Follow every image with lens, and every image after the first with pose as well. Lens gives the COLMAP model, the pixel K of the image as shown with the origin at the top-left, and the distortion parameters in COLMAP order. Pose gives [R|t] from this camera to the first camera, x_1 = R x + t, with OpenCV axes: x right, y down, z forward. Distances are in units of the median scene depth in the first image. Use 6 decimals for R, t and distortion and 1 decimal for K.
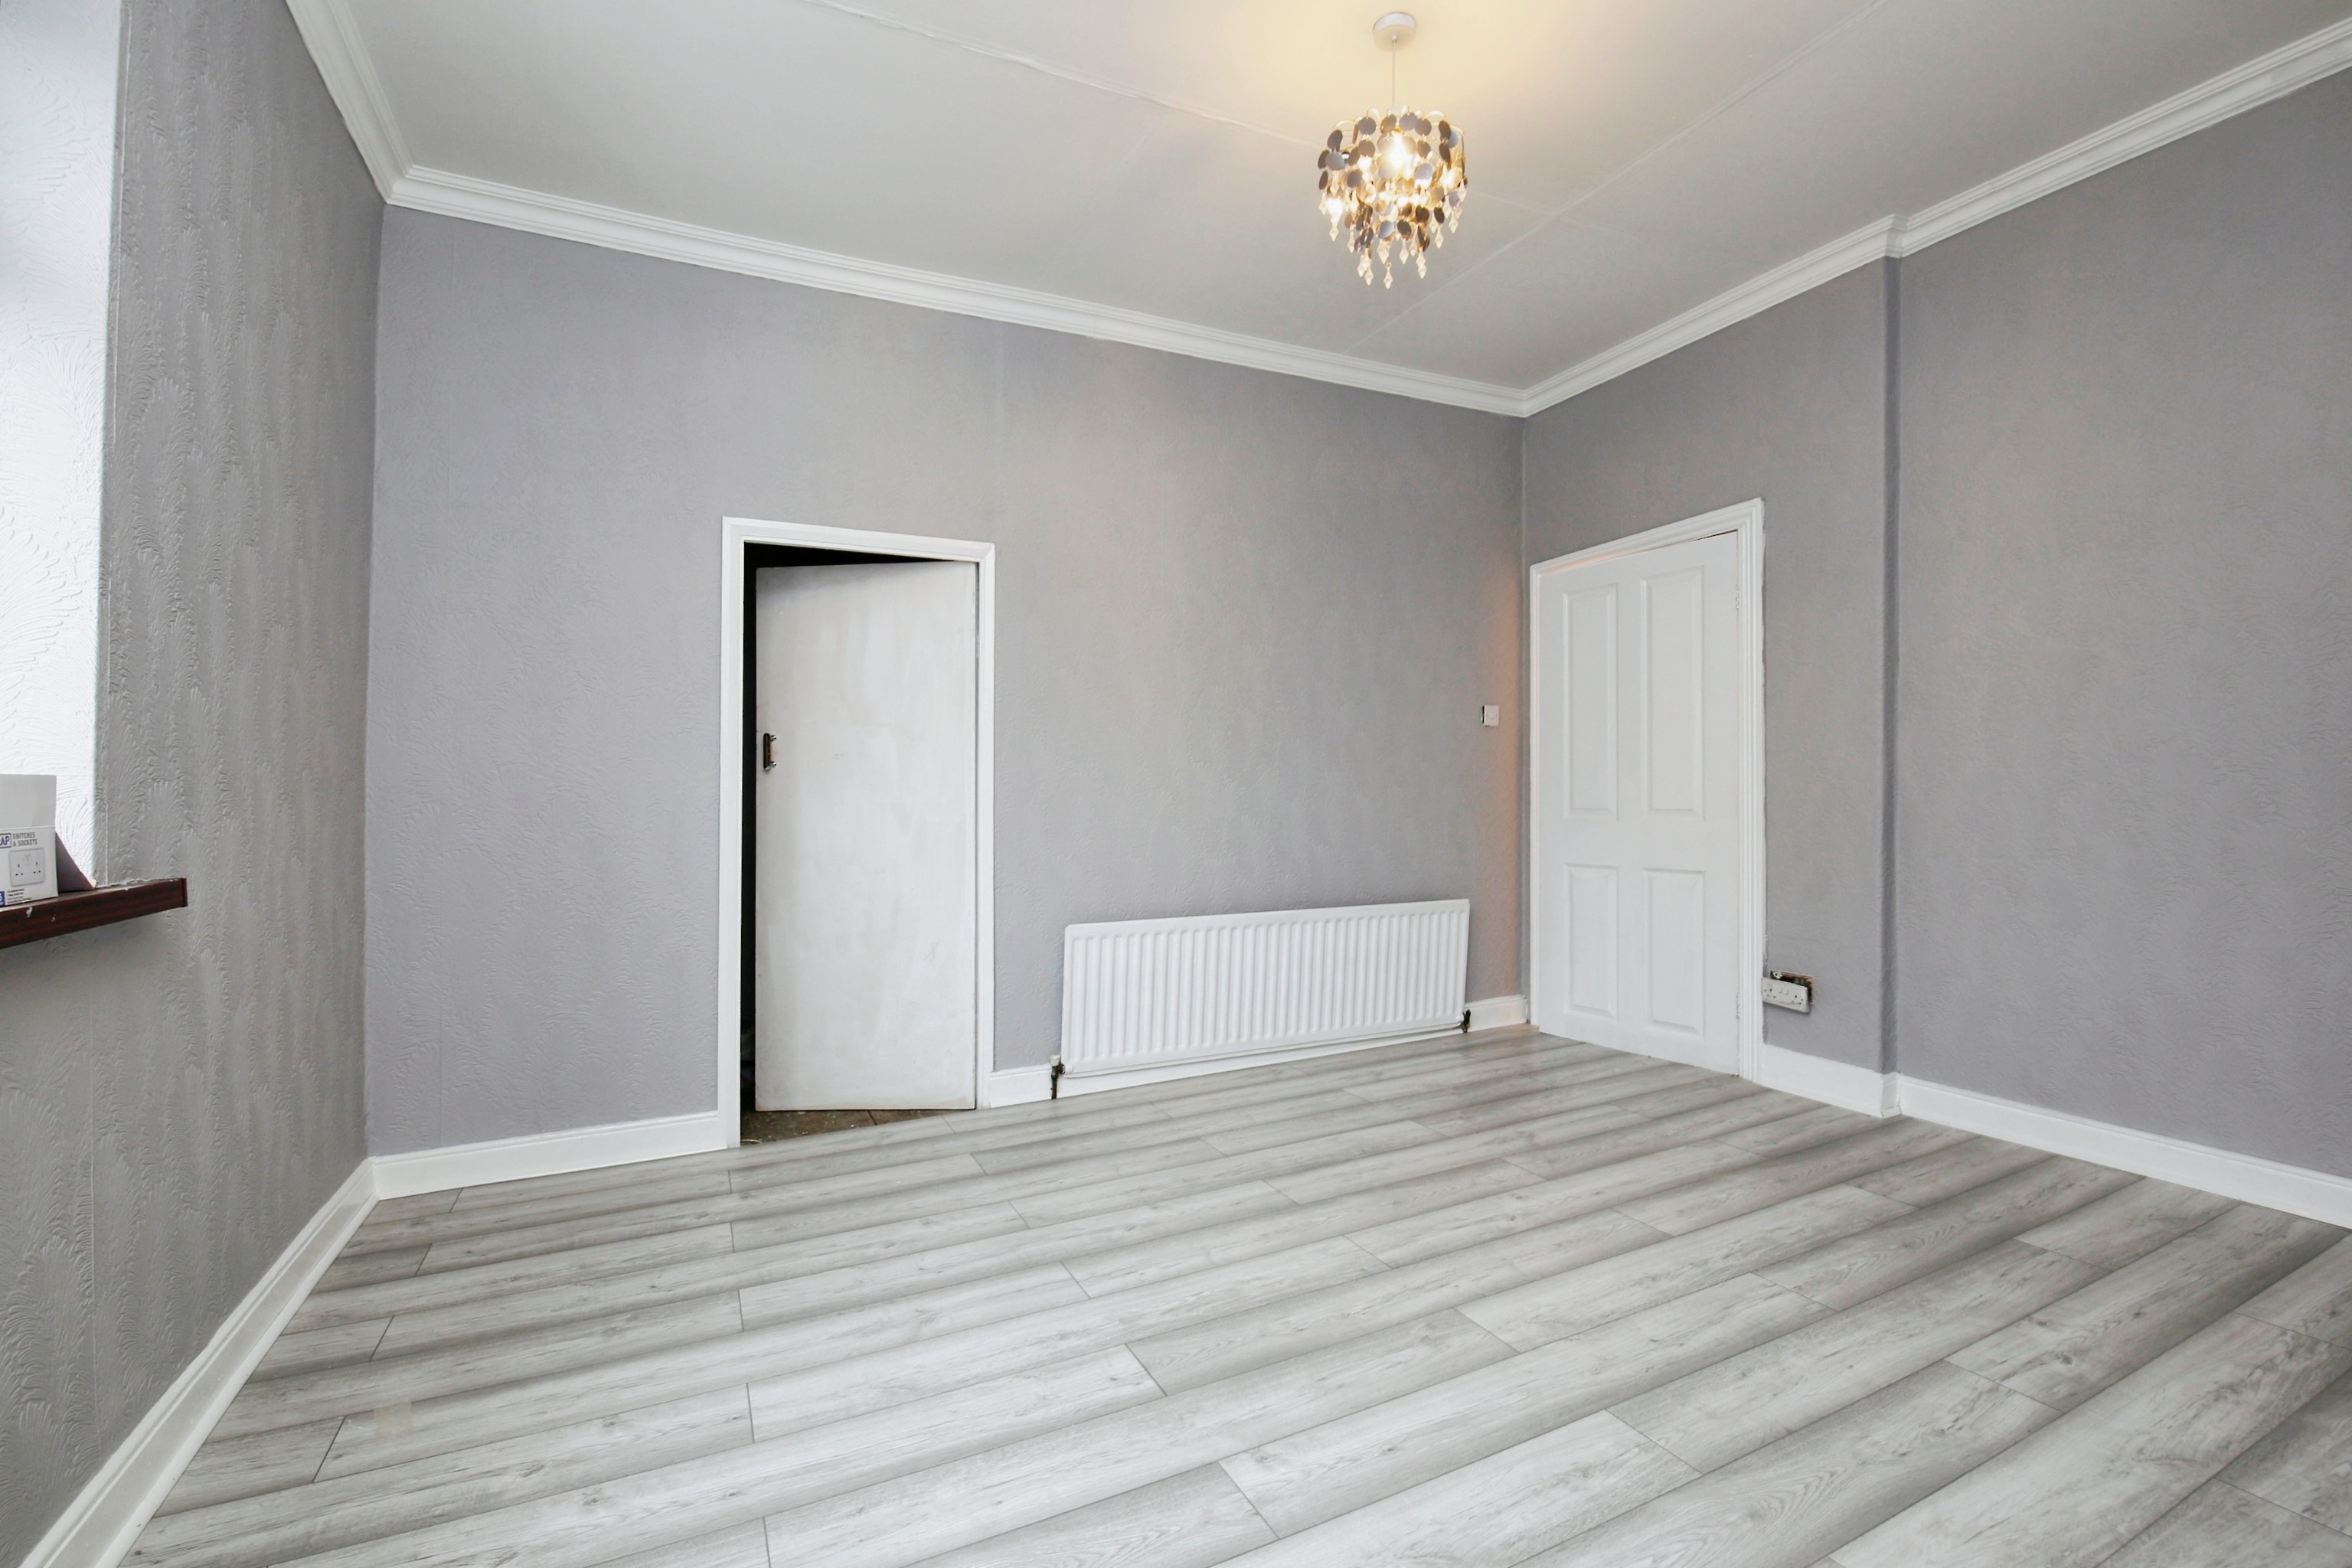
lens RADIAL K [[1054.6, 0, 1190.1], [0, 1054.6, 786.0], [0, 0, 1]] dist [0.000642, -0.007482]
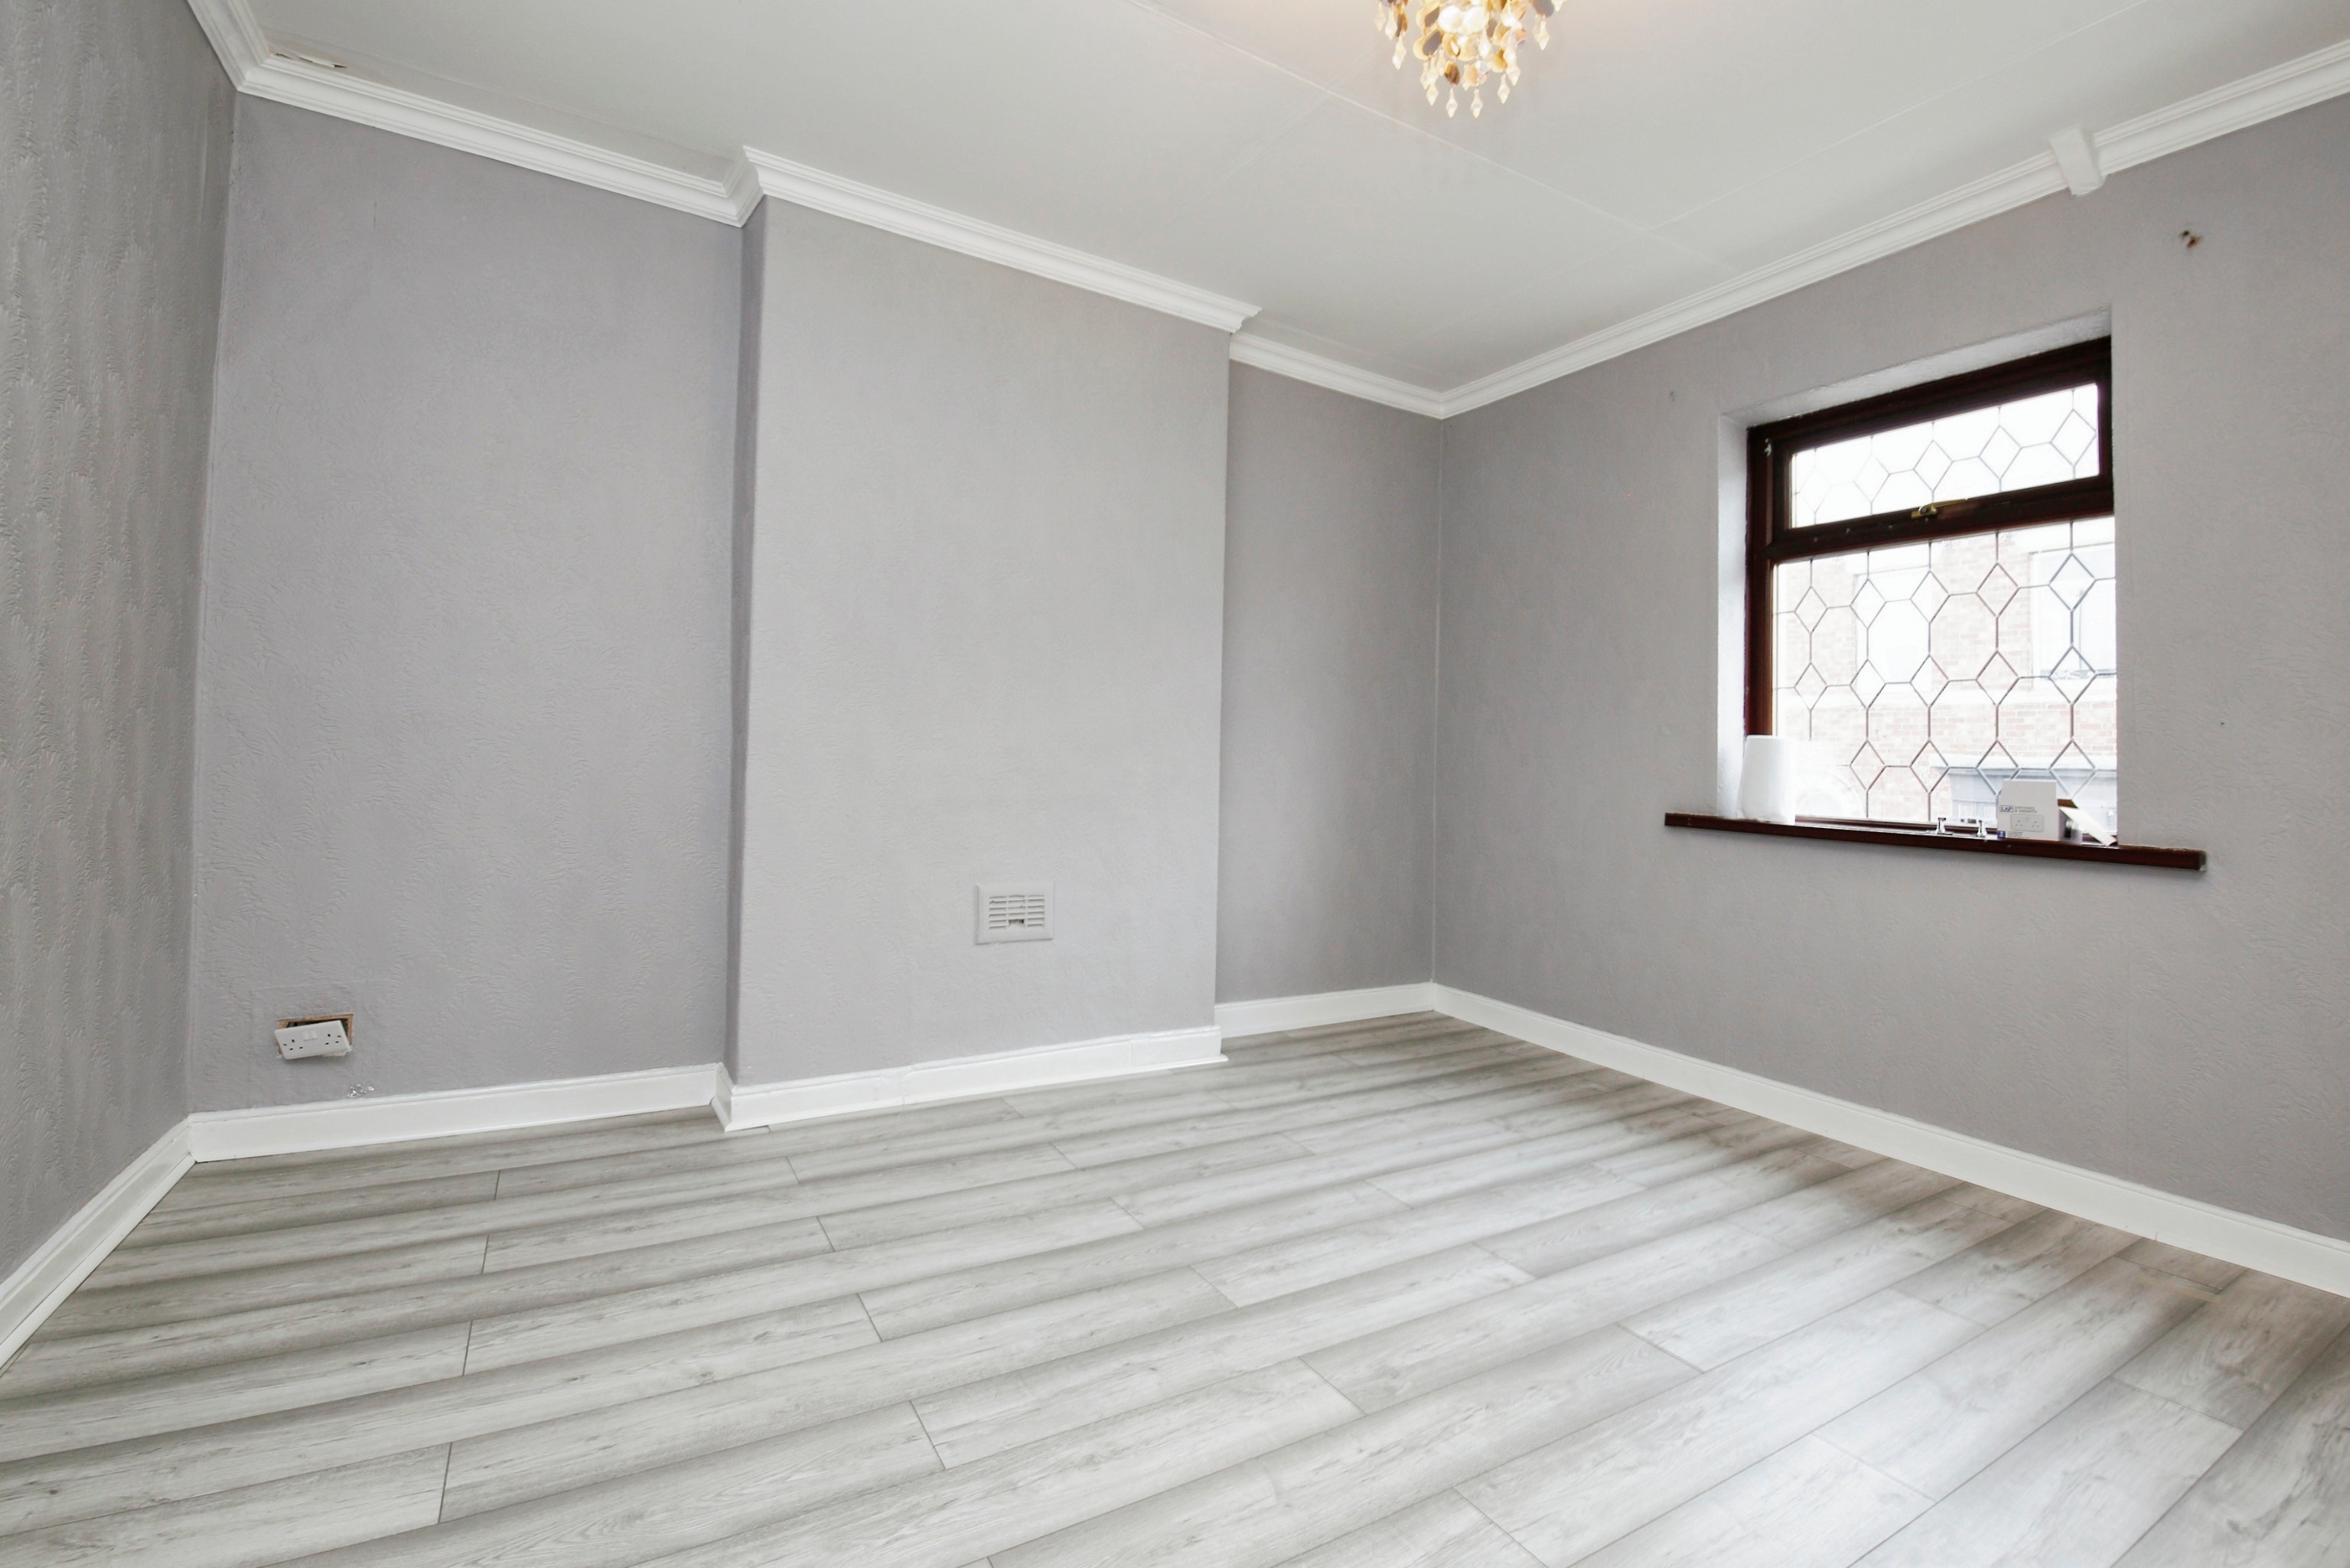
lens RADIAL K [[1053.8, 0, 1178.7], [0, 1053.8, 714.1], [0, 0, 1]] dist [0.000642, -0.007482]
pose [[-0.997581, -0.025463, -0.064682, 0.530124], [-0.022915, 0.998943, -0.039836, -0.016797], [0.065628, -0.038257, -0.997110, 2.100913]]
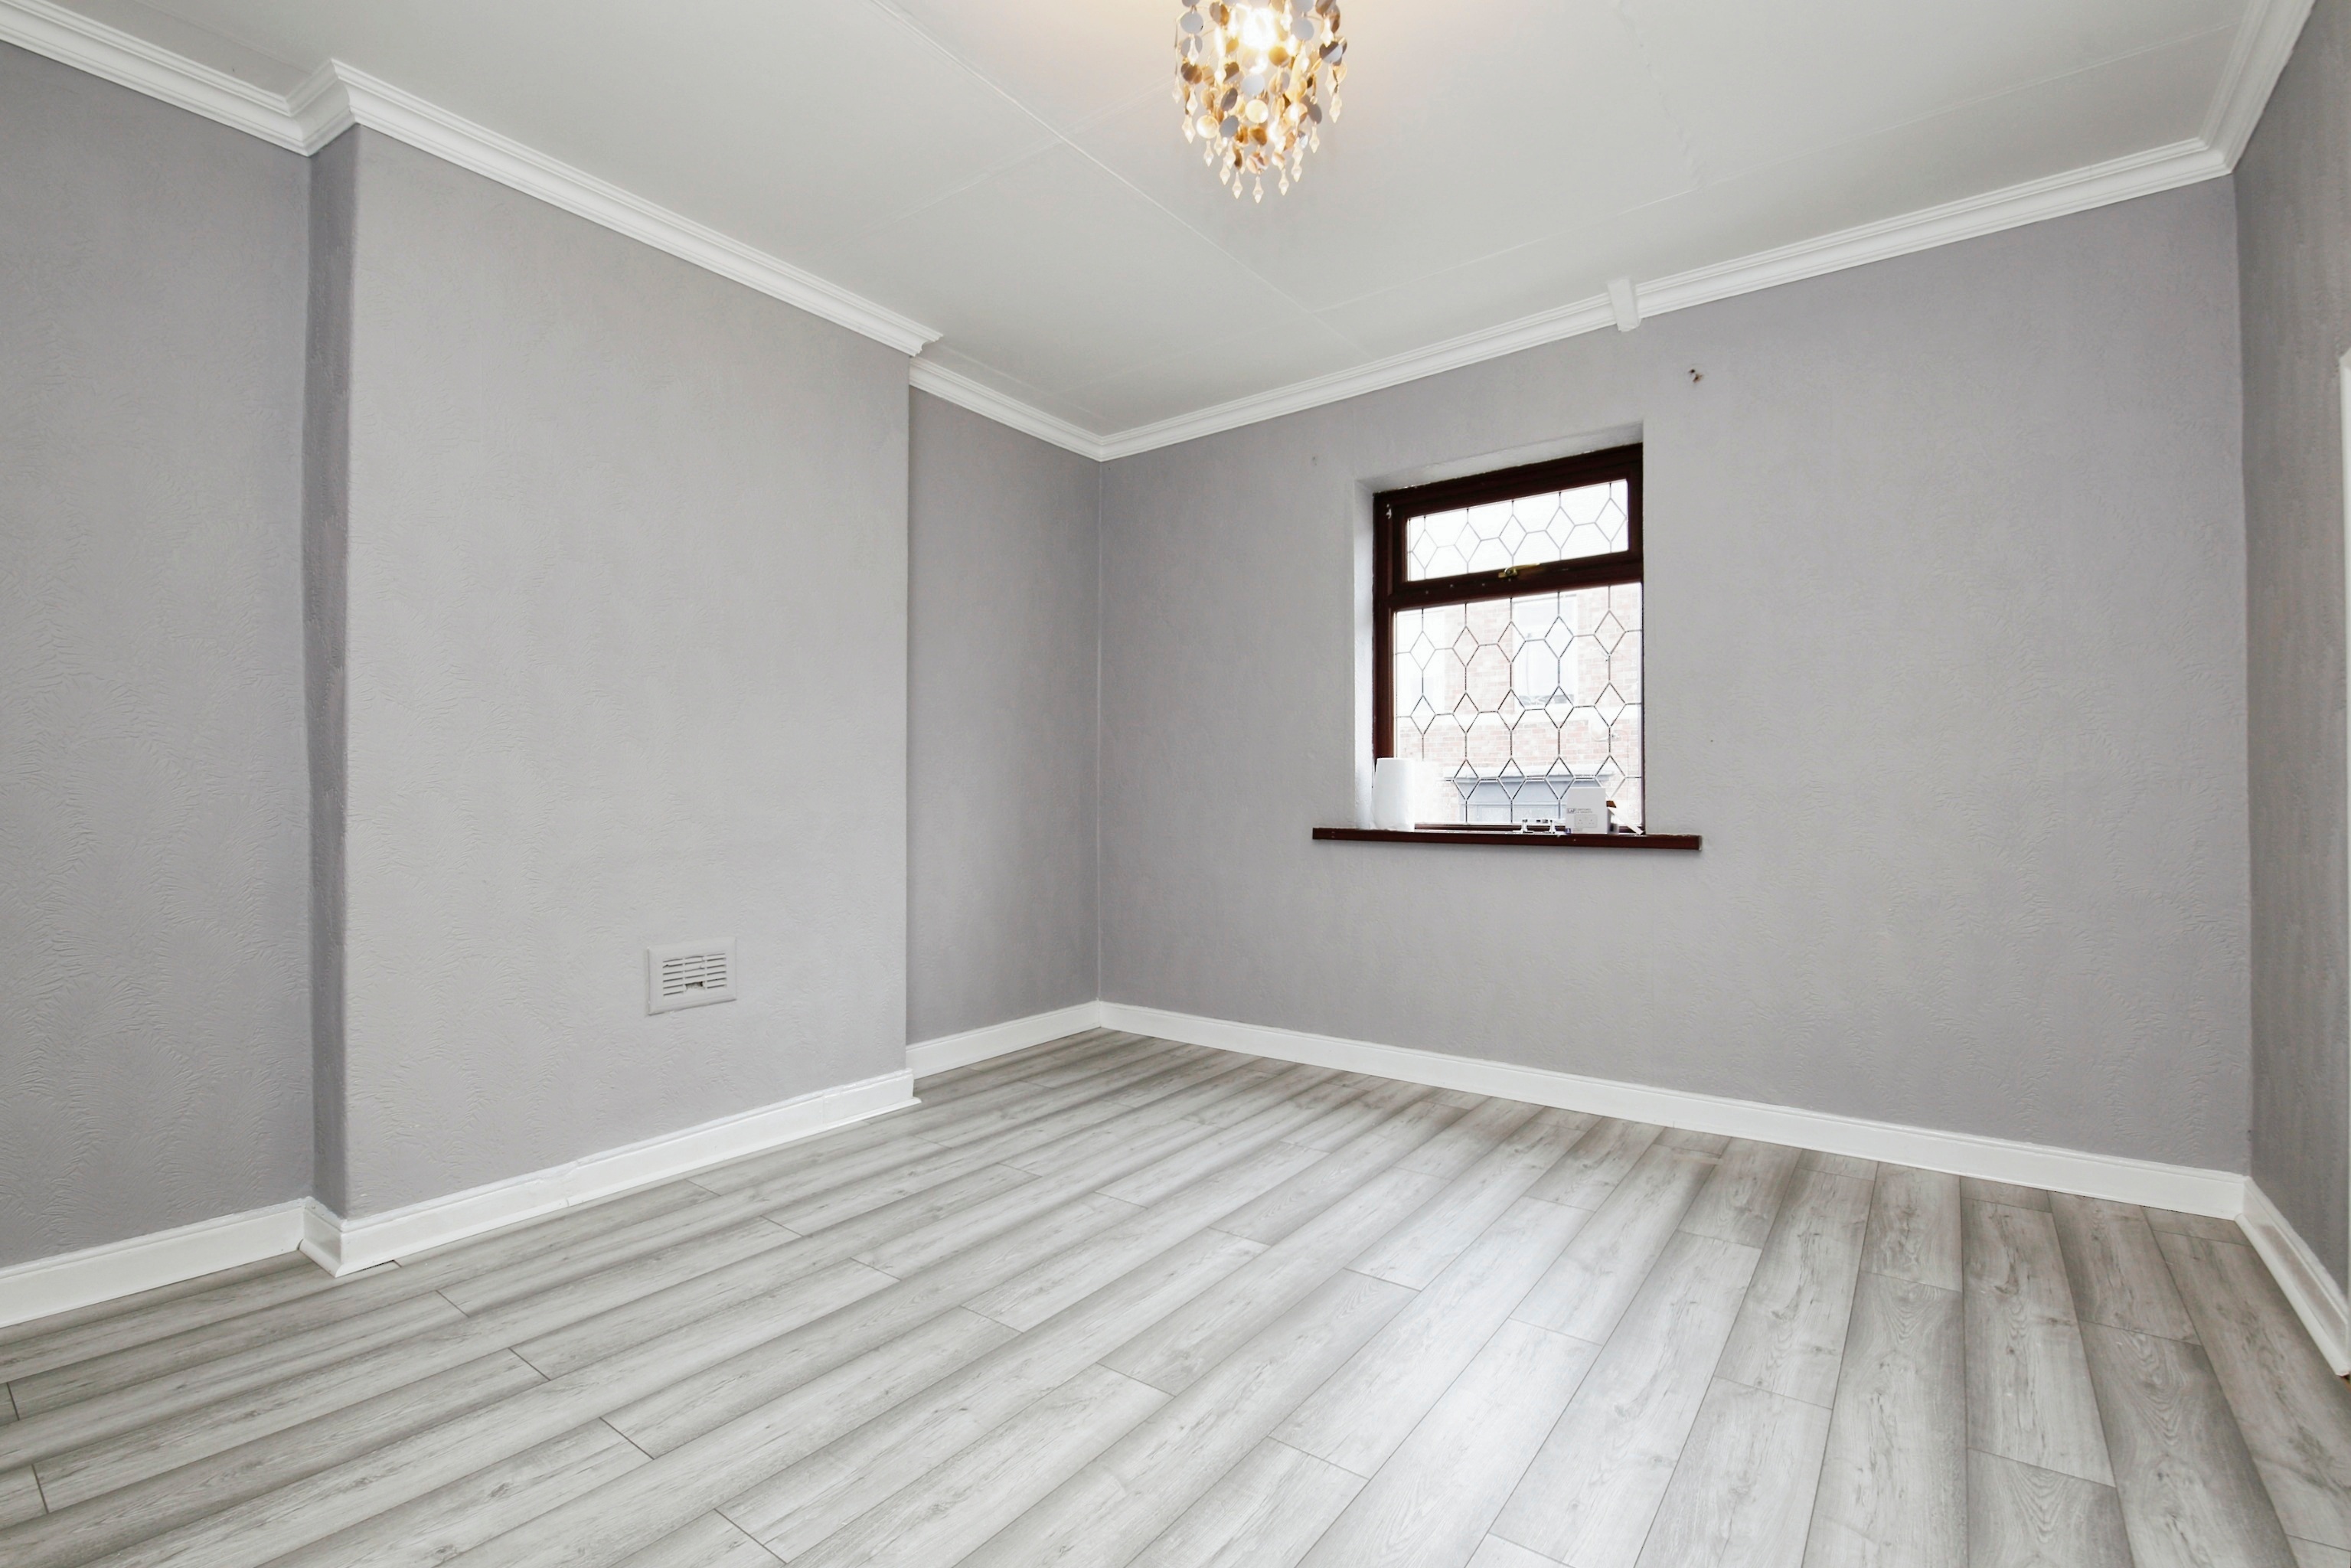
lens RADIAL K [[1054.2, 0, 1181.9], [0, 1054.2, 767.0], [0, 0, 1]] dist [0.000642, -0.007482]
pose [[-0.895713, 0.005660, -0.444597, 0.729941], [0.016082, 0.999677, -0.019672, -0.020466], [0.444342, -0.024771, -0.895515, 2.080757]]
